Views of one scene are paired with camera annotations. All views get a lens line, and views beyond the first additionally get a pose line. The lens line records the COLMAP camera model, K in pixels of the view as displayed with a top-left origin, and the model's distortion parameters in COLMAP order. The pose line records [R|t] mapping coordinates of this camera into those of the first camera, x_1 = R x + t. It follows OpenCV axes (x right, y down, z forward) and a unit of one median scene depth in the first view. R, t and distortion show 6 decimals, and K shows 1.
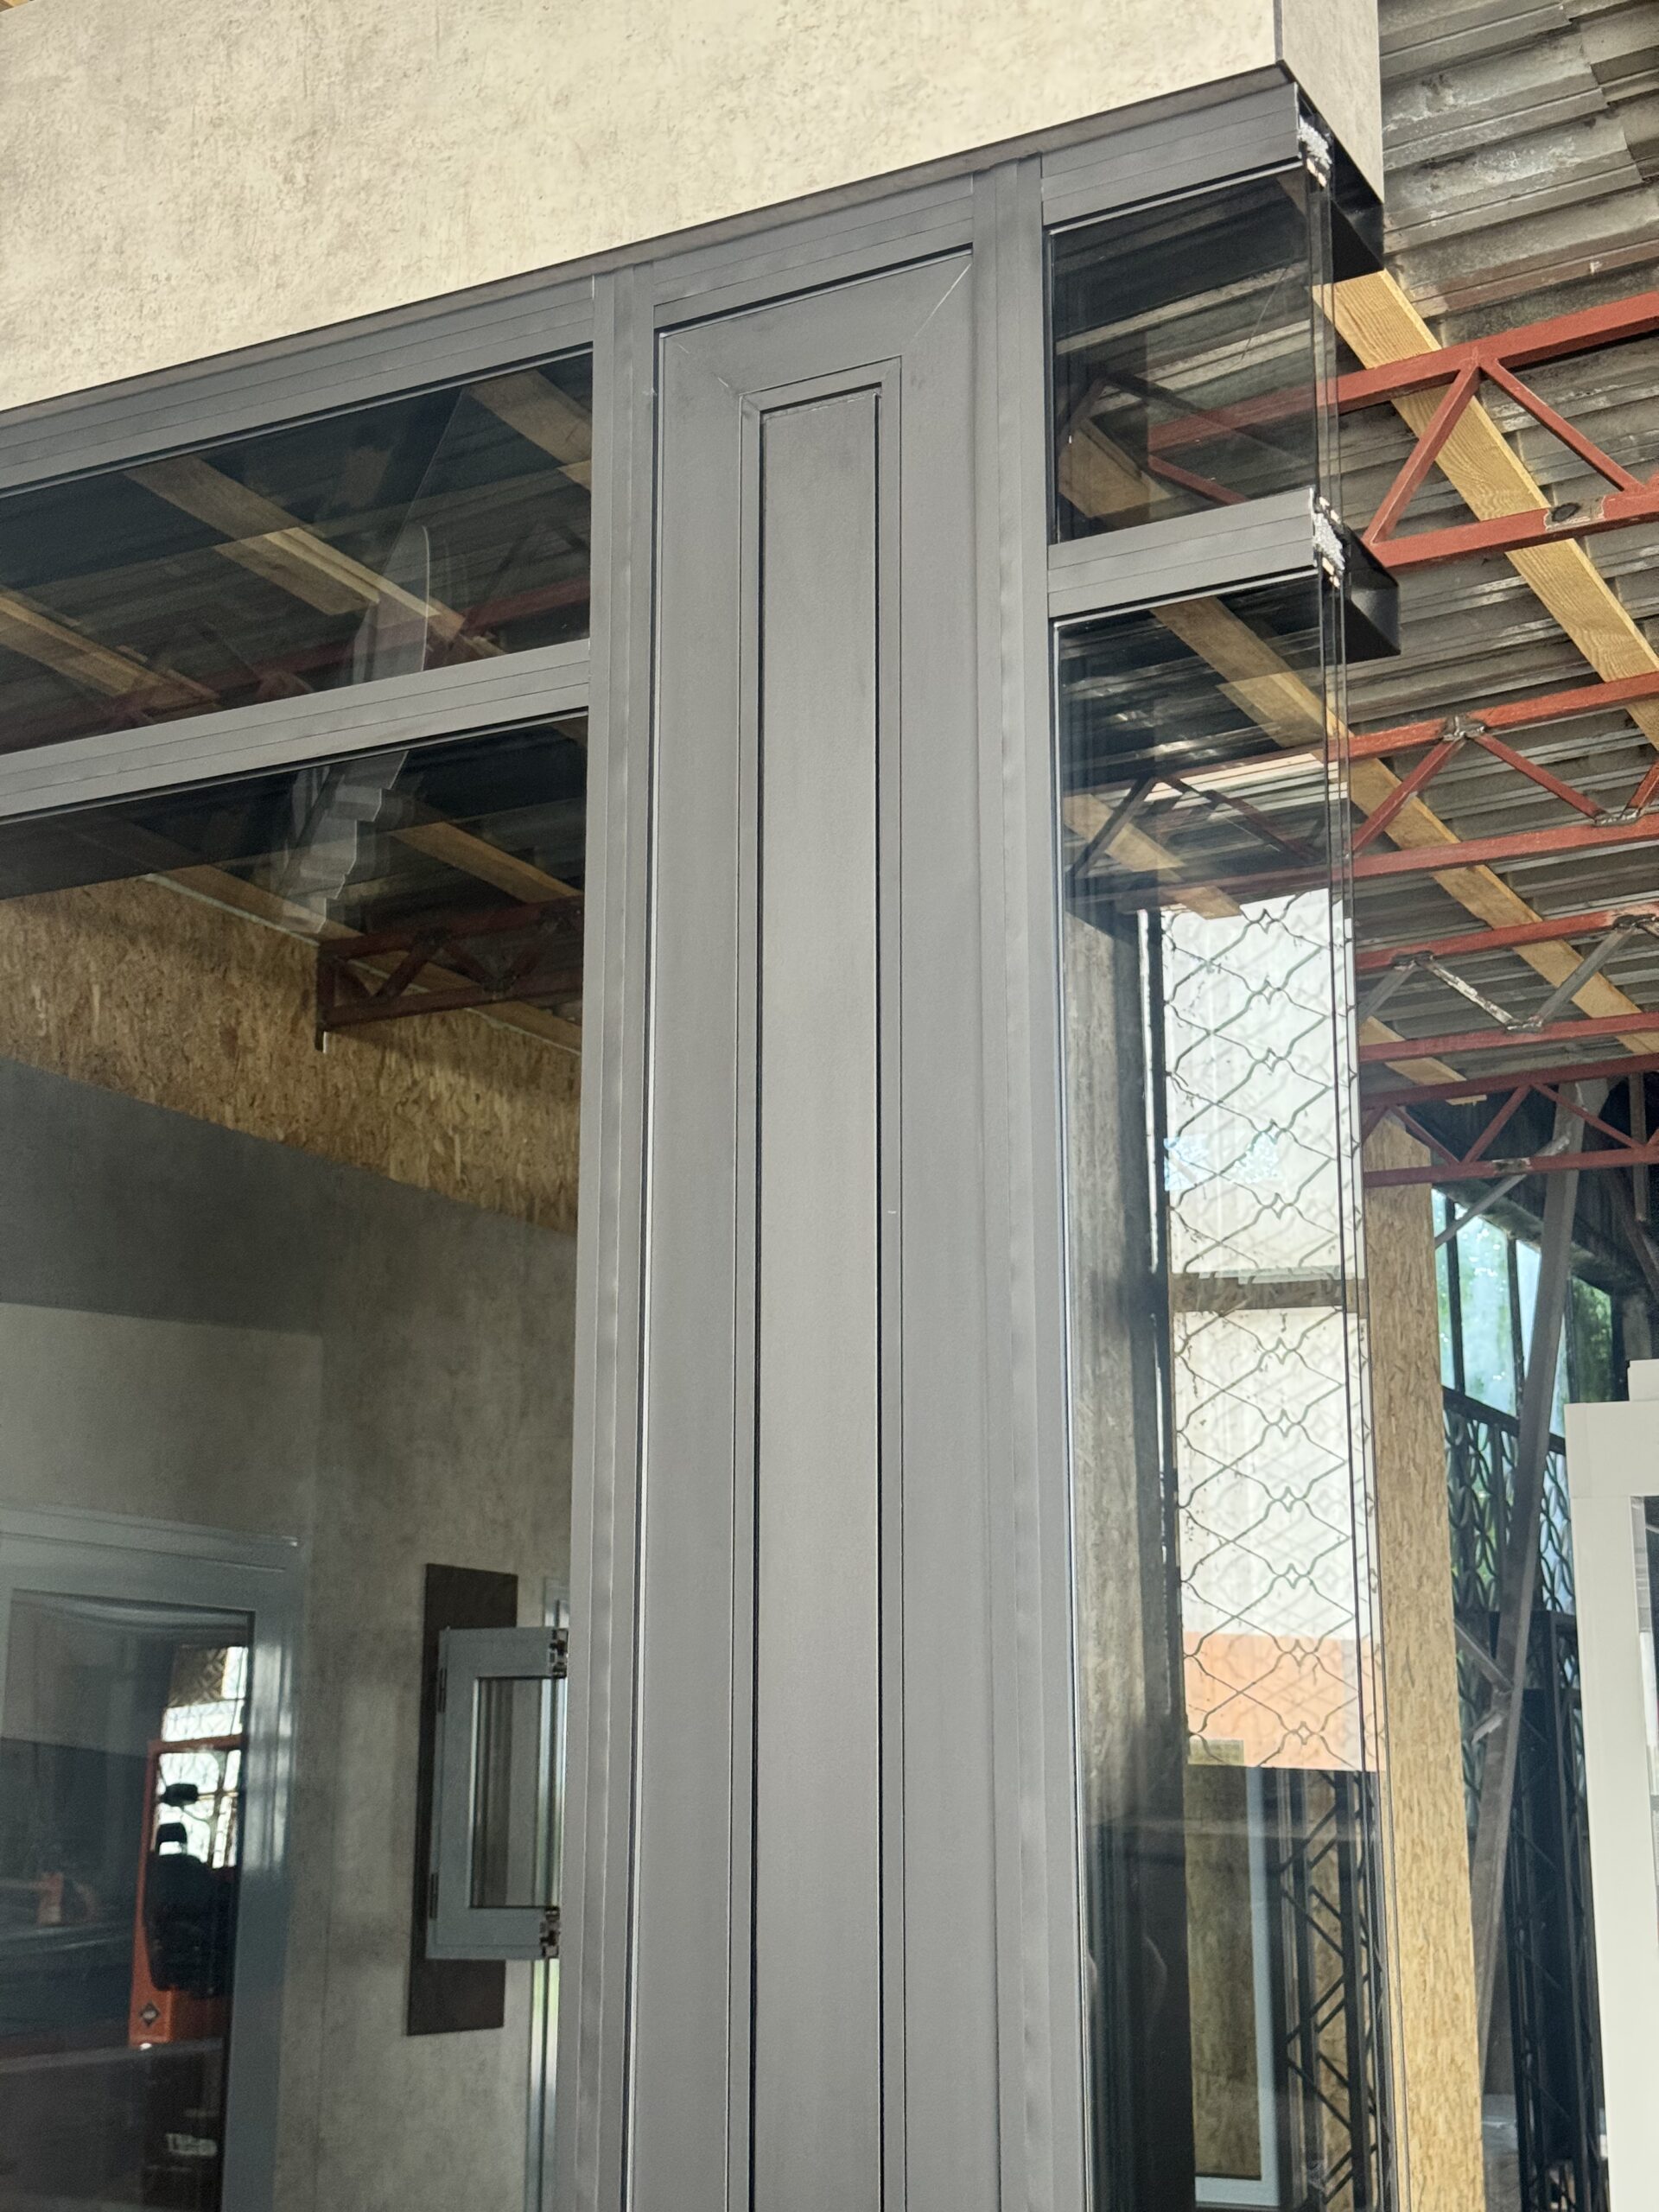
lens RADIAL K [[3073.4, 0, 785.8], [0, 3073.4, 1125.0], [0, 0, 1]] dist [0.126544, 0.000000]
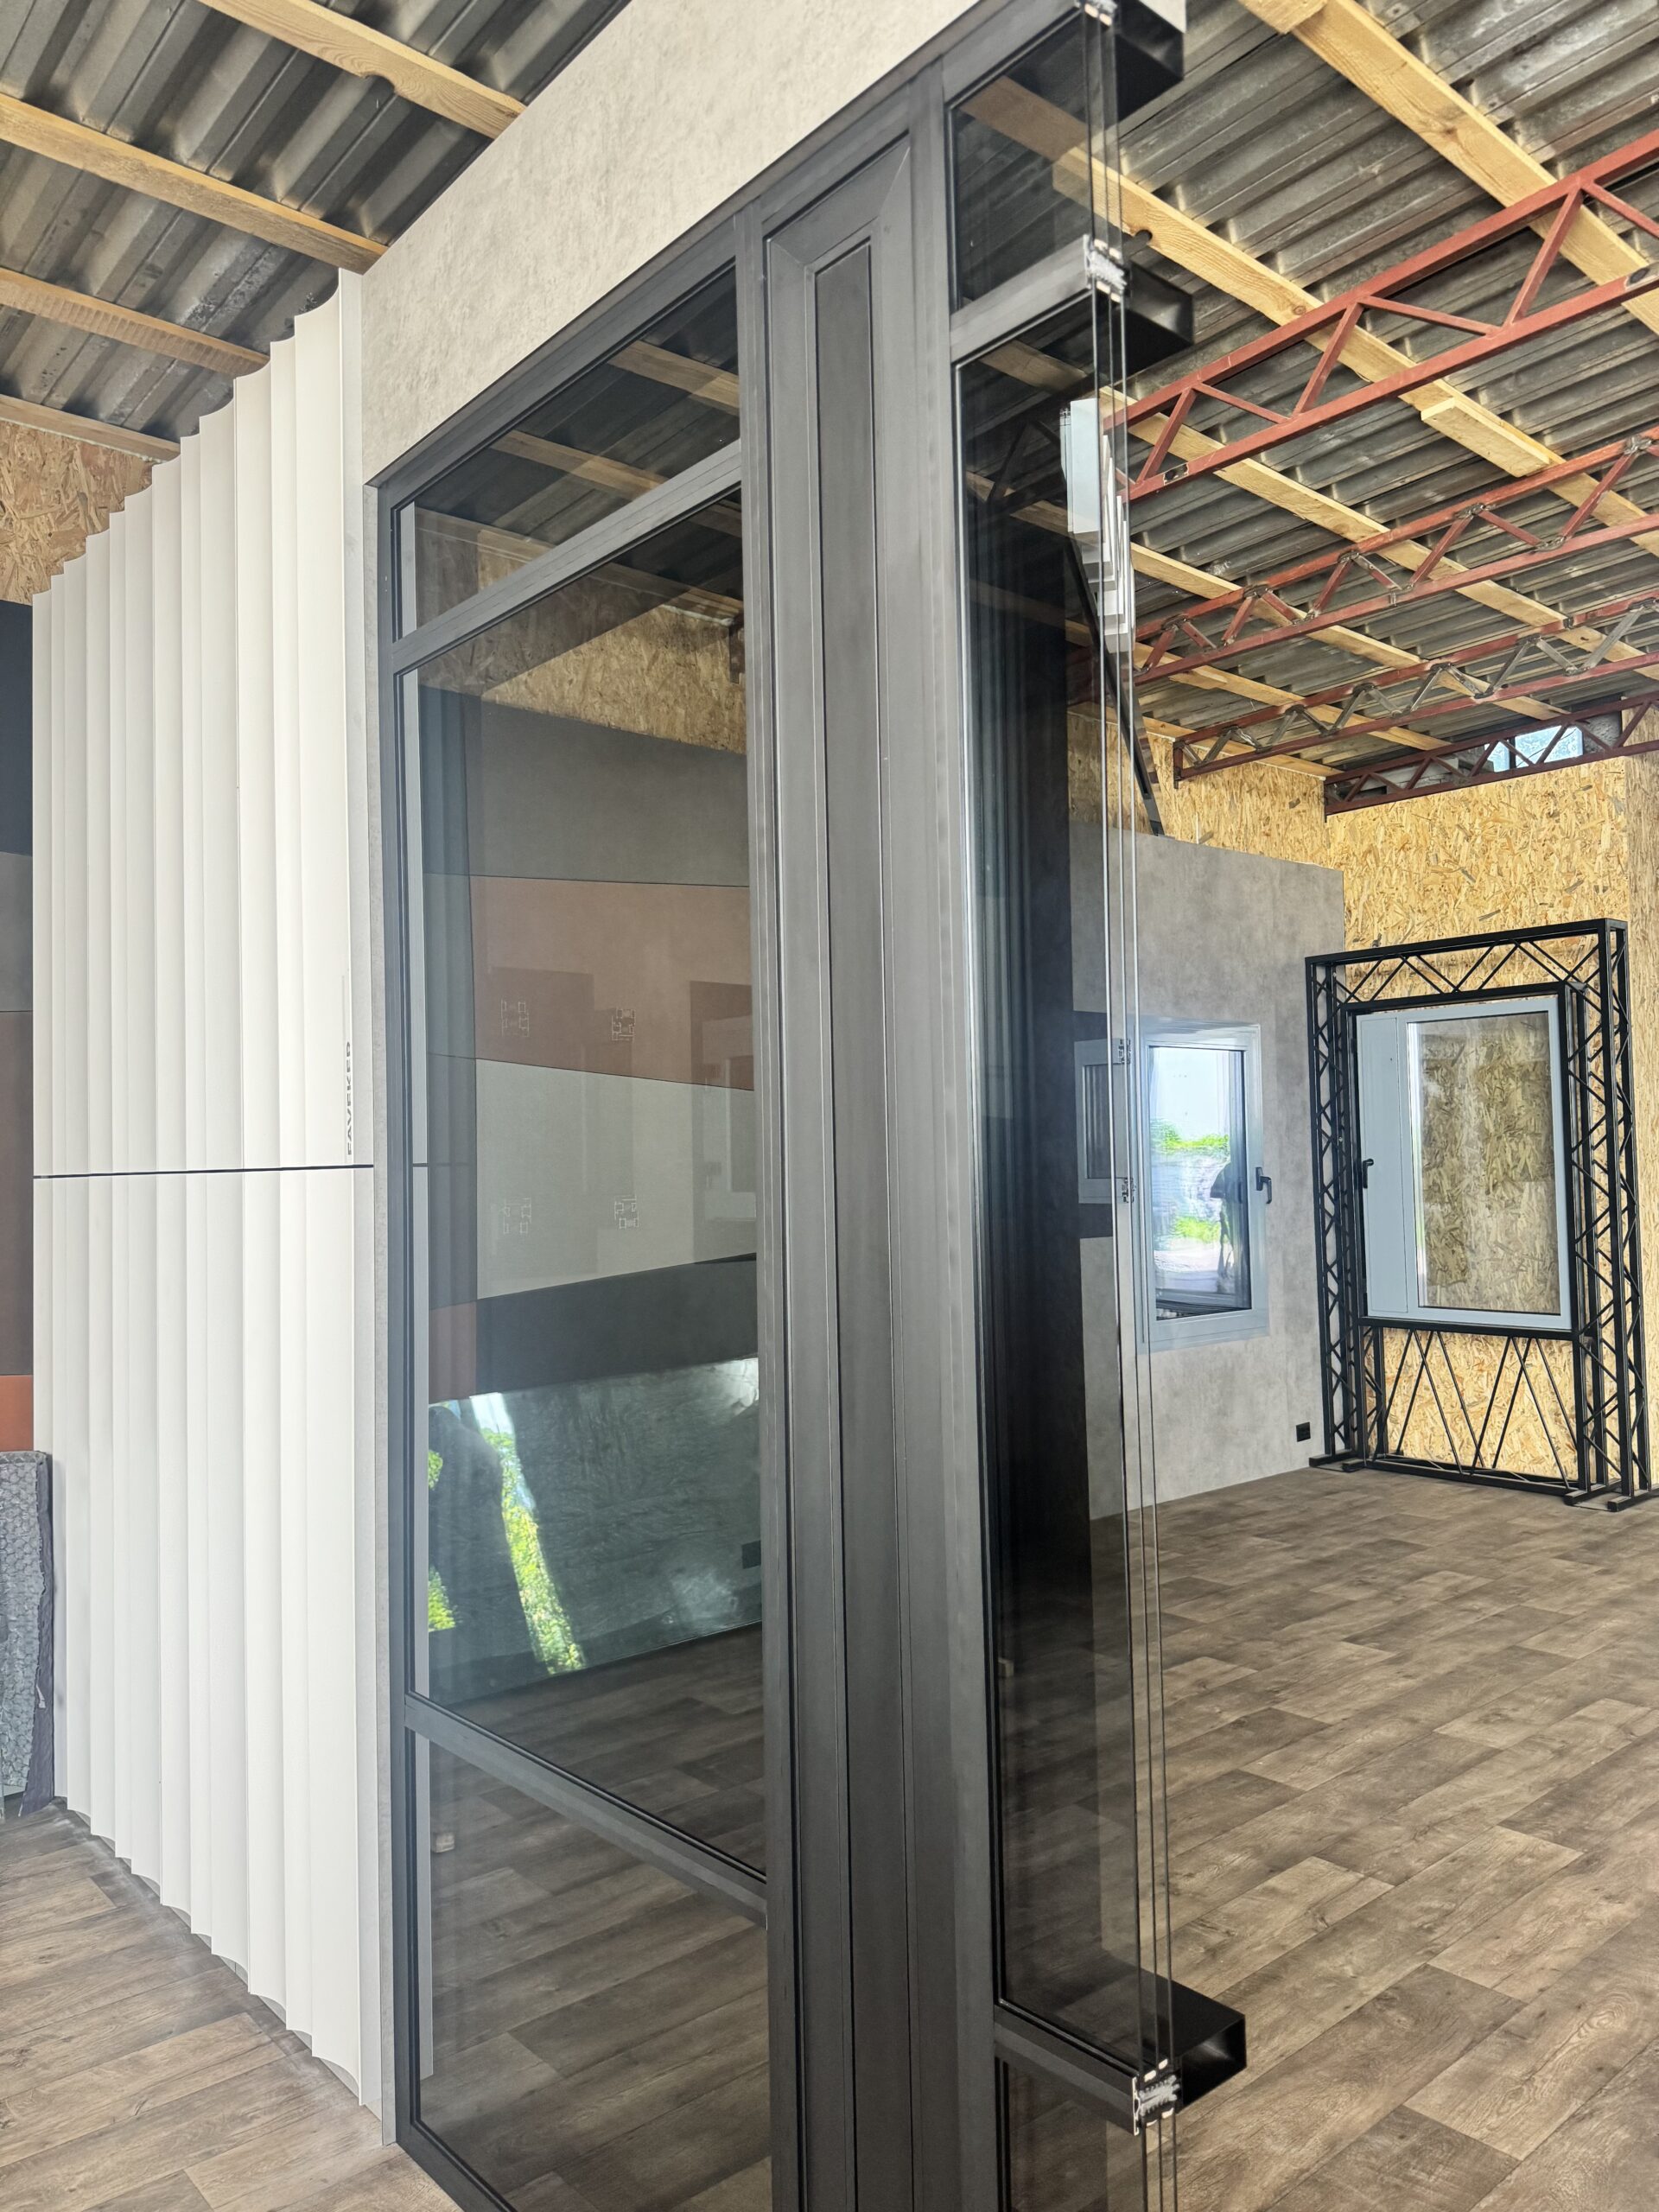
lens RADIAL K [[1550.1, 0, 822.6], [0, 1550.1, 1099.7], [0, 0, 1]] dist [0.039994, -0.030128]
pose [[0.934886, -0.039824, -0.352707, 0.240839], [0.105200, 0.980127, 0.168178, 0.053705], [0.339000, -0.194332, 0.920497, 0.132236]]
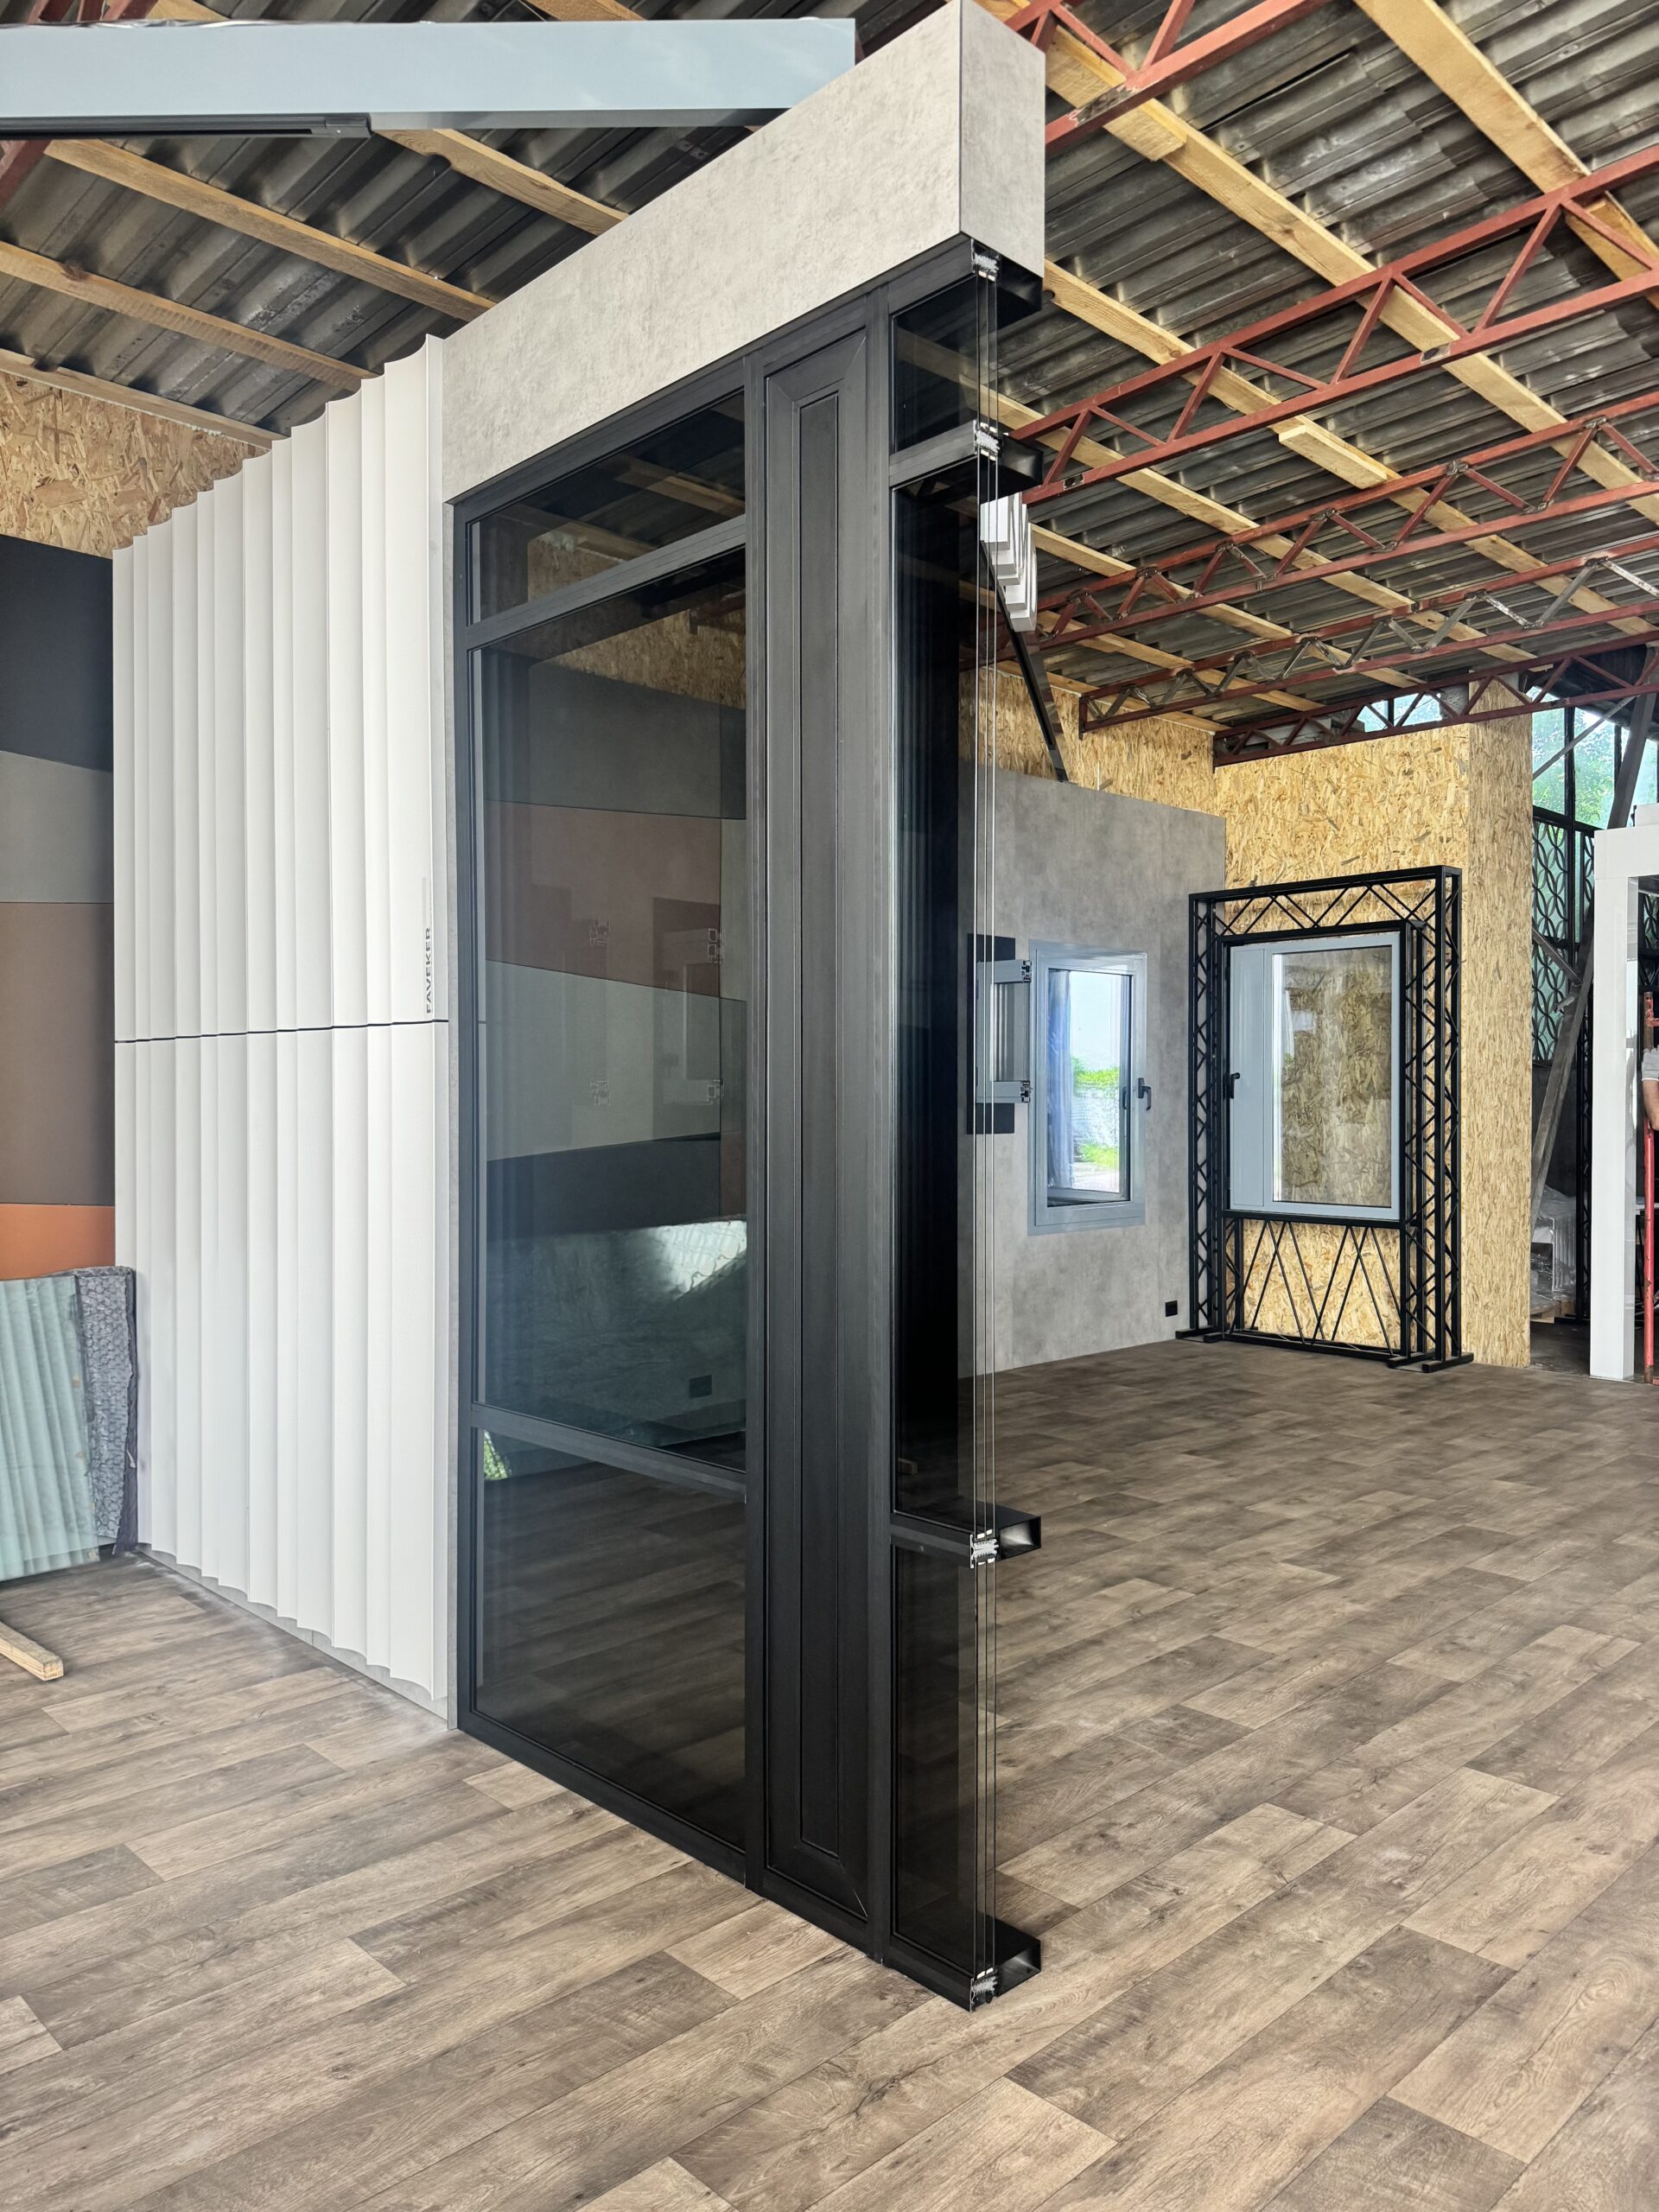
lens RADIAL K [[1550.1, 0, 828.3], [0, 1550.1, 1106.4], [0, 0, 1]] dist [0.039994, -0.030128]
pose [[0.953366, -0.003756, -0.301795, 0.340478], [0.073679, 0.972567, 0.220647, 0.031808], [0.292687, -0.232594, 0.927488, -0.238665]]
